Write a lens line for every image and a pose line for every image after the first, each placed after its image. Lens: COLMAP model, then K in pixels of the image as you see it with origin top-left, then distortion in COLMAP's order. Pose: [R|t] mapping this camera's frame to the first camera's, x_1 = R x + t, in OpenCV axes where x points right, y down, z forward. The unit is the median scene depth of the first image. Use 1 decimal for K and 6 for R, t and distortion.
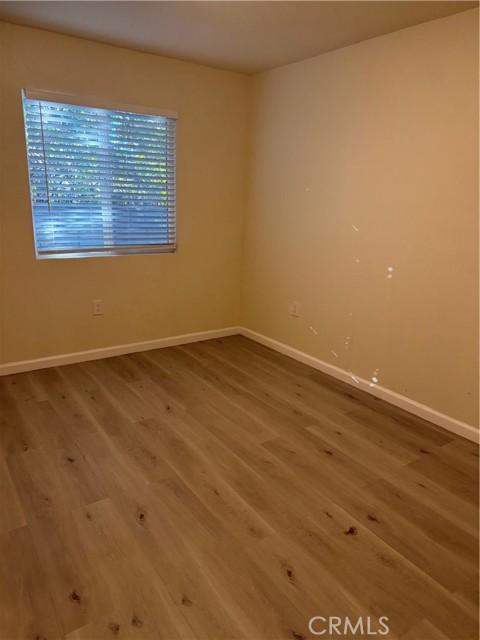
lens RADIAL K [[461.6, 0, 241.3], [0, 461.6, 305.9], [0, 0, 1]] dist [0.085223, -0.114934]
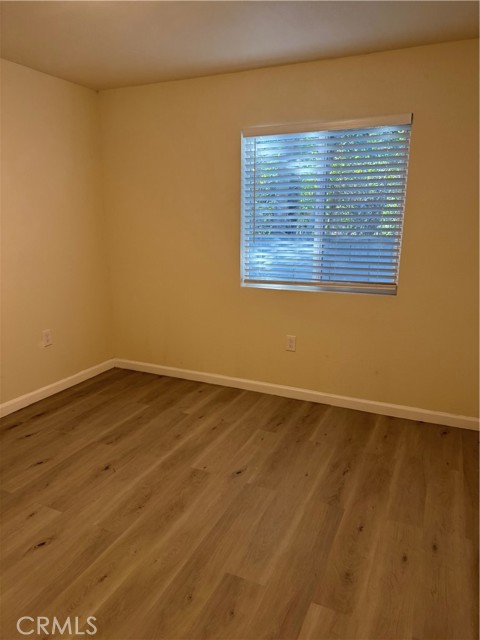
lens RADIAL K [[447.5, 0, 239.2], [0, 447.5, 313.6], [0, 0, 1]] dist [0.095898, -0.143136]
pose [[0.486496, 0.148749, -0.860927, 0.447369], [-0.183457, 0.980823, 0.065796, -0.104279], [0.854204, 0.125933, 0.504456, 0.476462]]
